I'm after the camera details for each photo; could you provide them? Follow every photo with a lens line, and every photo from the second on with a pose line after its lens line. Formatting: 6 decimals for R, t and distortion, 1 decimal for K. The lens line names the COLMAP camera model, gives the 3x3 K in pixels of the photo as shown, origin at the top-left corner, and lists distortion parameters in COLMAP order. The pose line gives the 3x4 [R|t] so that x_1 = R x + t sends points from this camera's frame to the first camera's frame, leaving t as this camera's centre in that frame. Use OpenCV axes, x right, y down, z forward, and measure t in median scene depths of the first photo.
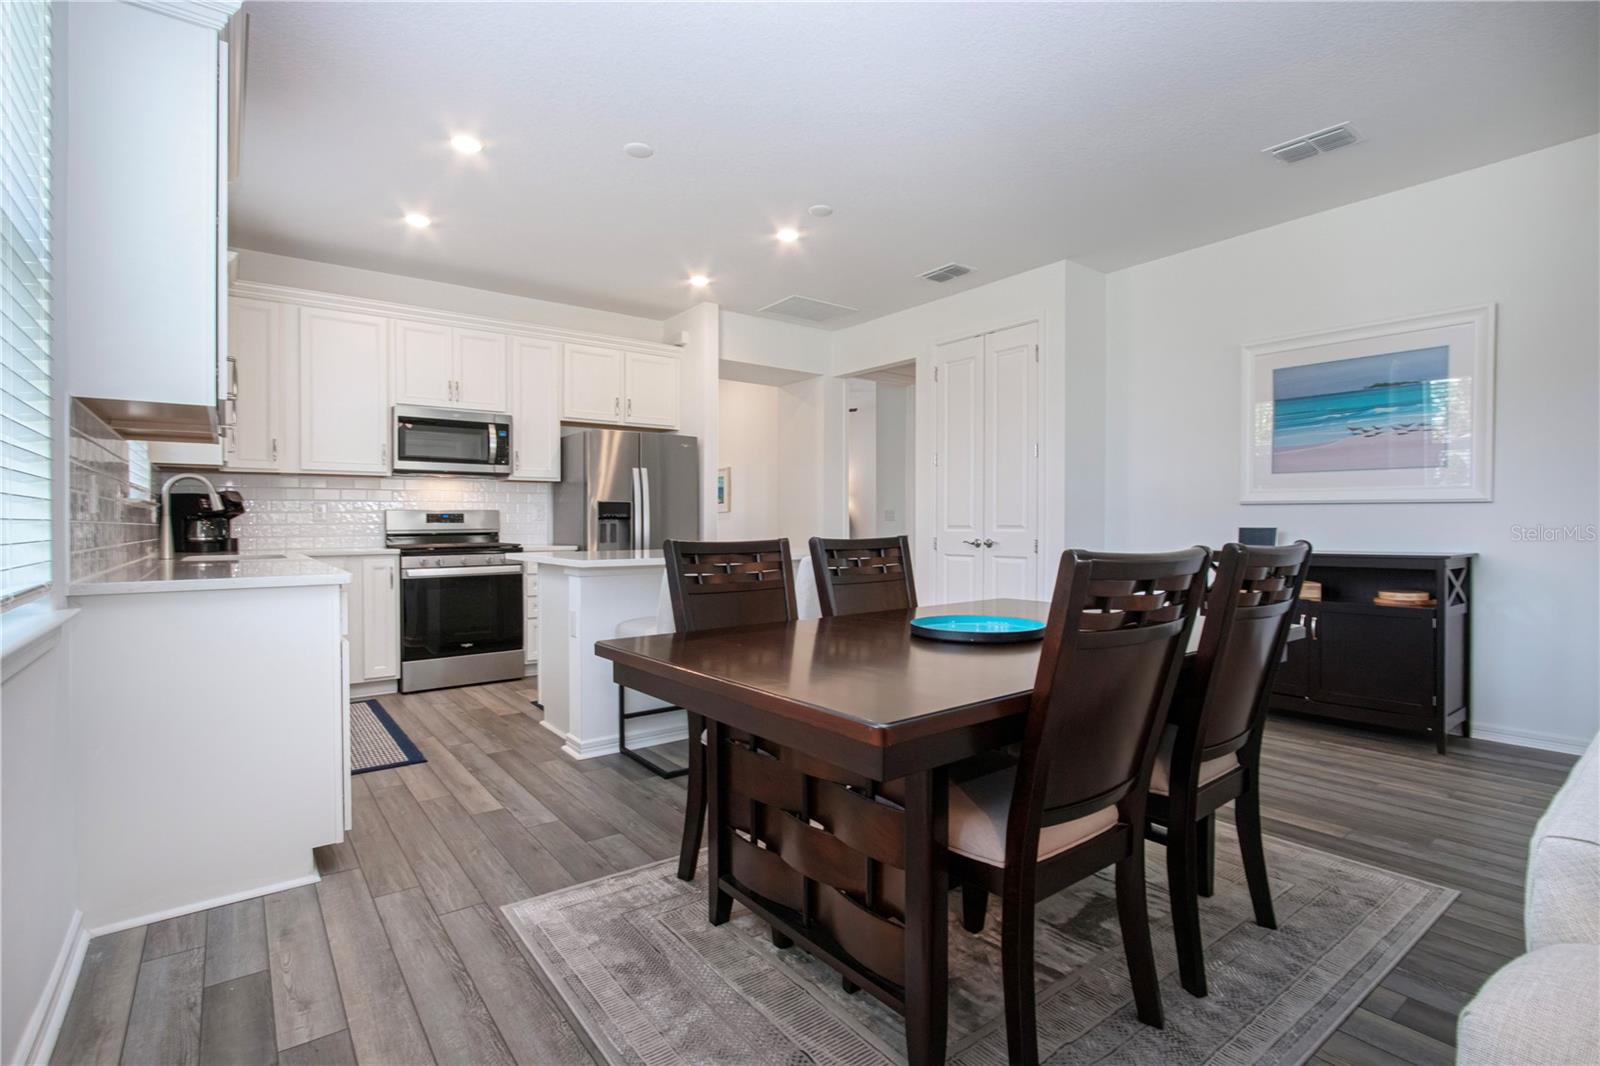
lens RADIAL K [[758.7, 0, 776.0], [0, 758.7, 528.4], [0, 0, 1]] dist [-0.002152, -0.000005]
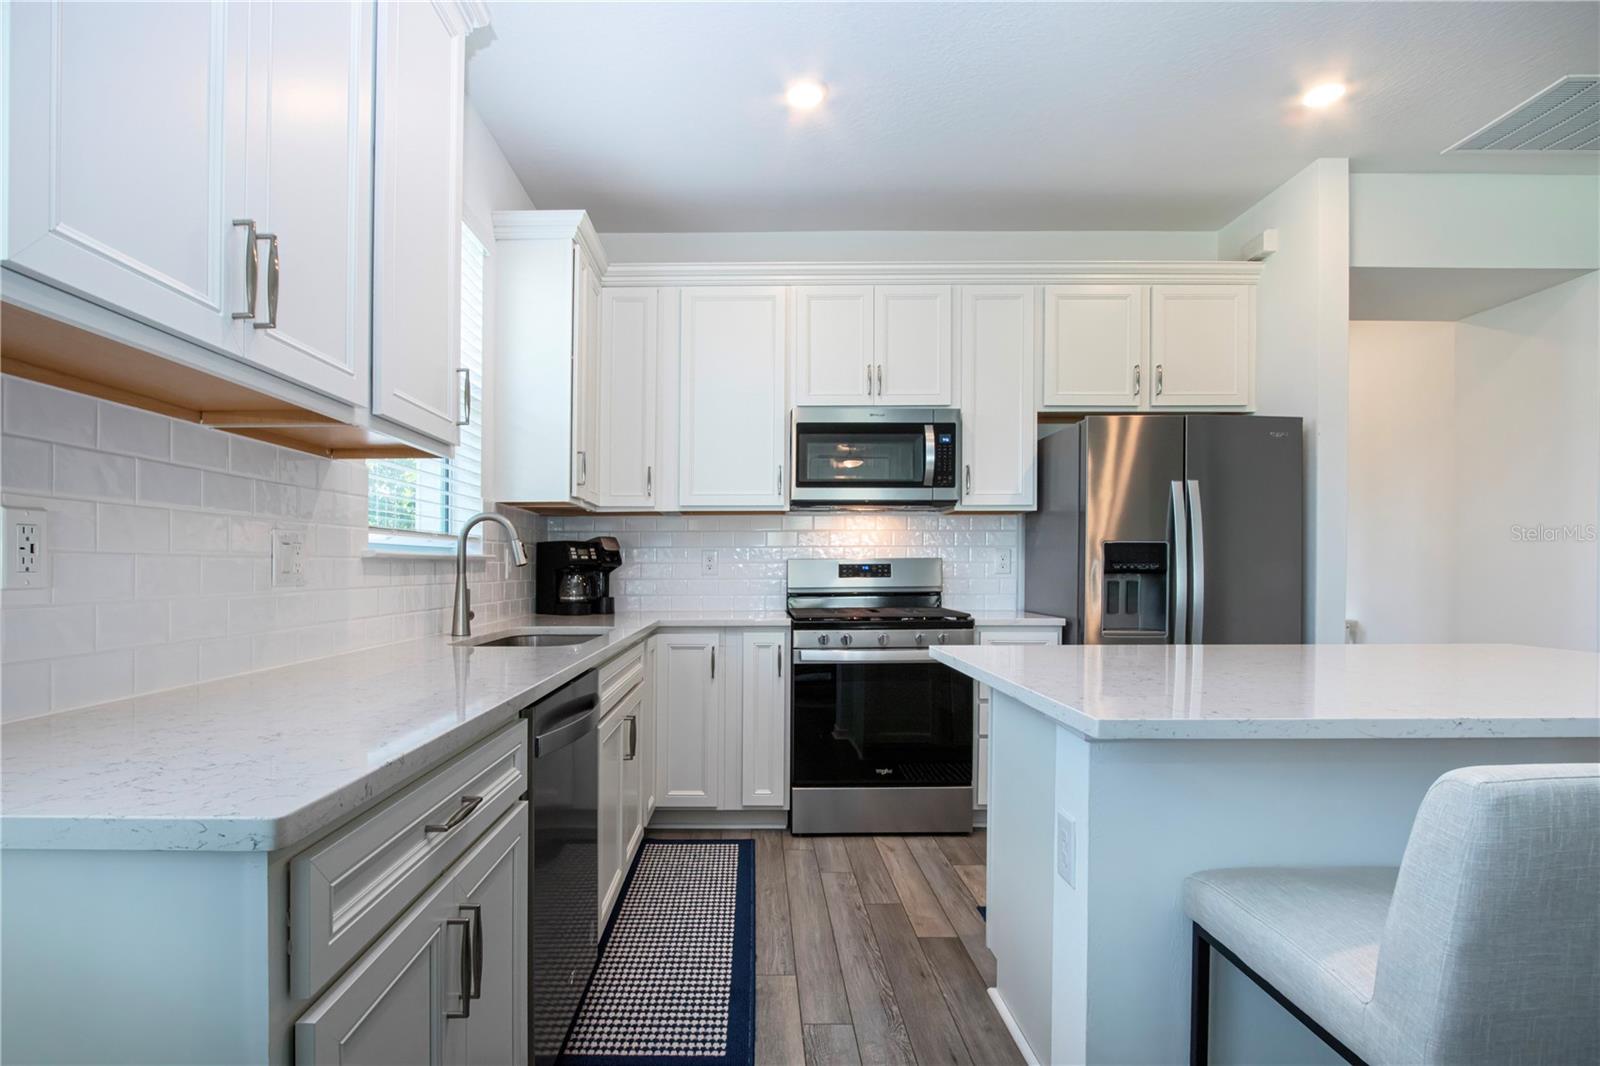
lens RADIAL K [[762.0, 0, 754.3], [0, 762.0, 577.6], [0, 0, 1]] dist [-0.019540, -0.000376]
pose [[0.806205, 0.011683, -0.591521, -0.113054], [-0.005190, 0.999906, 0.012675, -0.015723], [0.591614, -0.007149, 0.806190, 0.398466]]
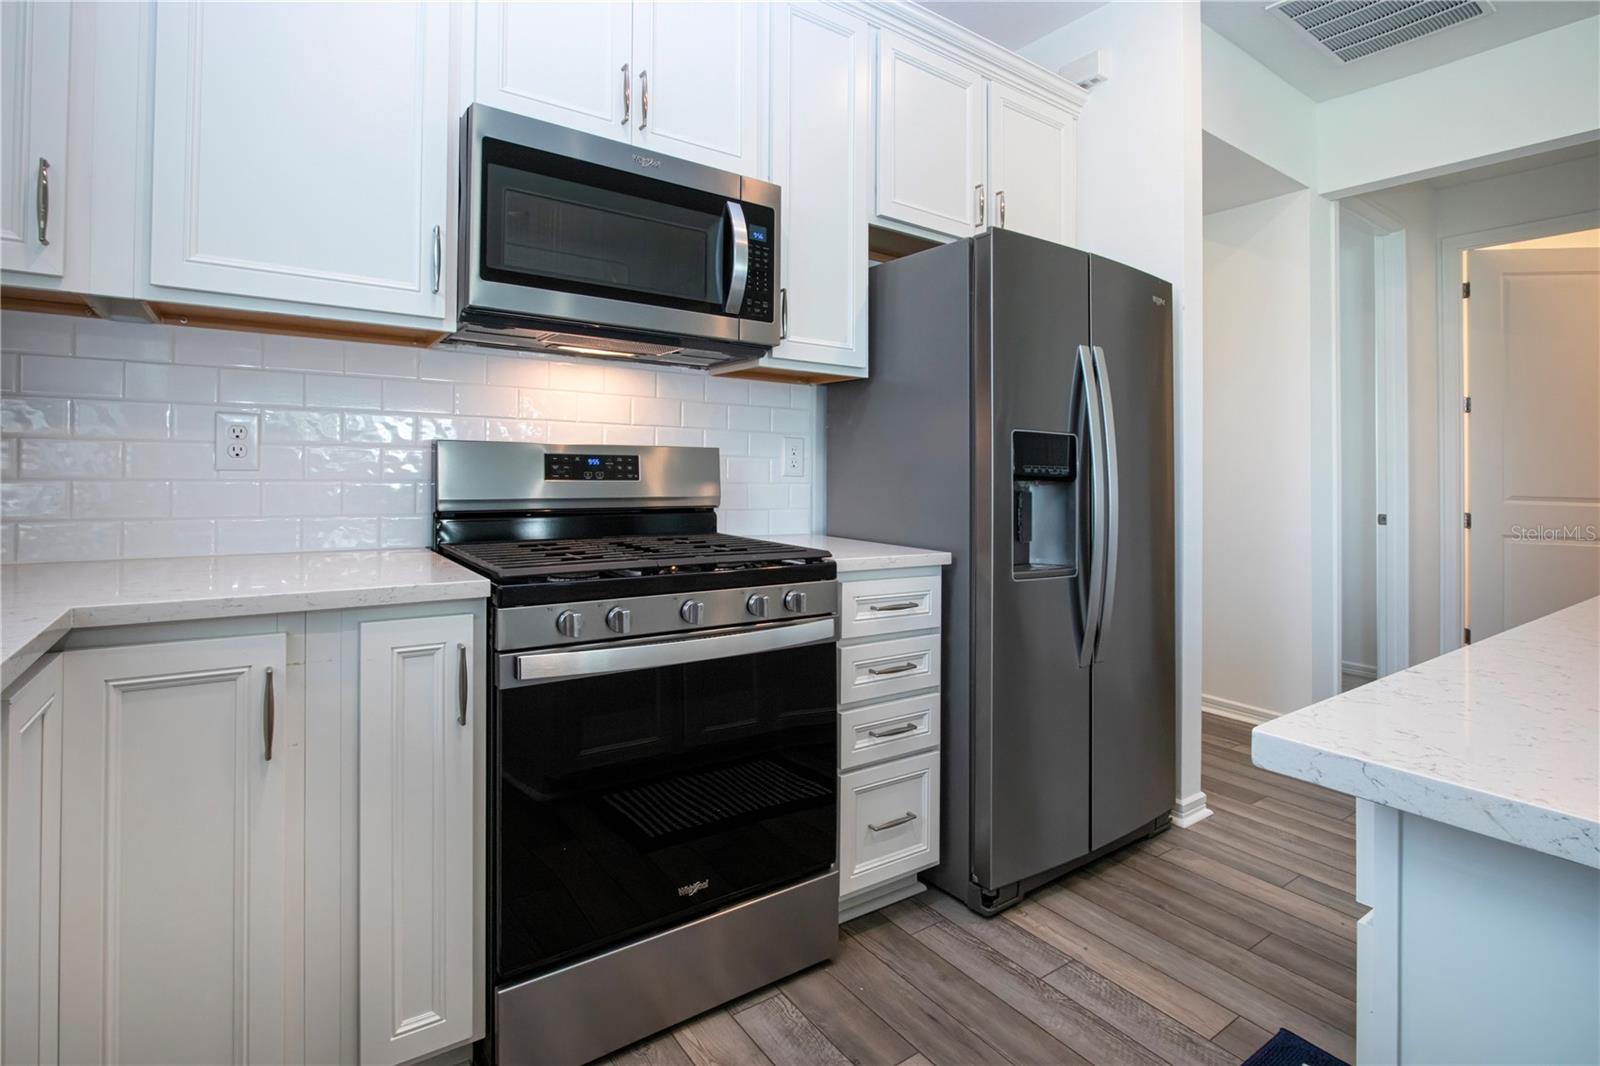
lens RADIAL K [[761.2, 0, 764.5], [0, 761.2, 489.5], [0, 0, 1]] dist [-0.019426, -0.000053]
pose [[0.998816, 0.028023, -0.039776, -0.350722], [-0.027117, 0.999365, 0.023134, -0.013939], [0.040399, -0.022028, 0.998941, 0.661279]]
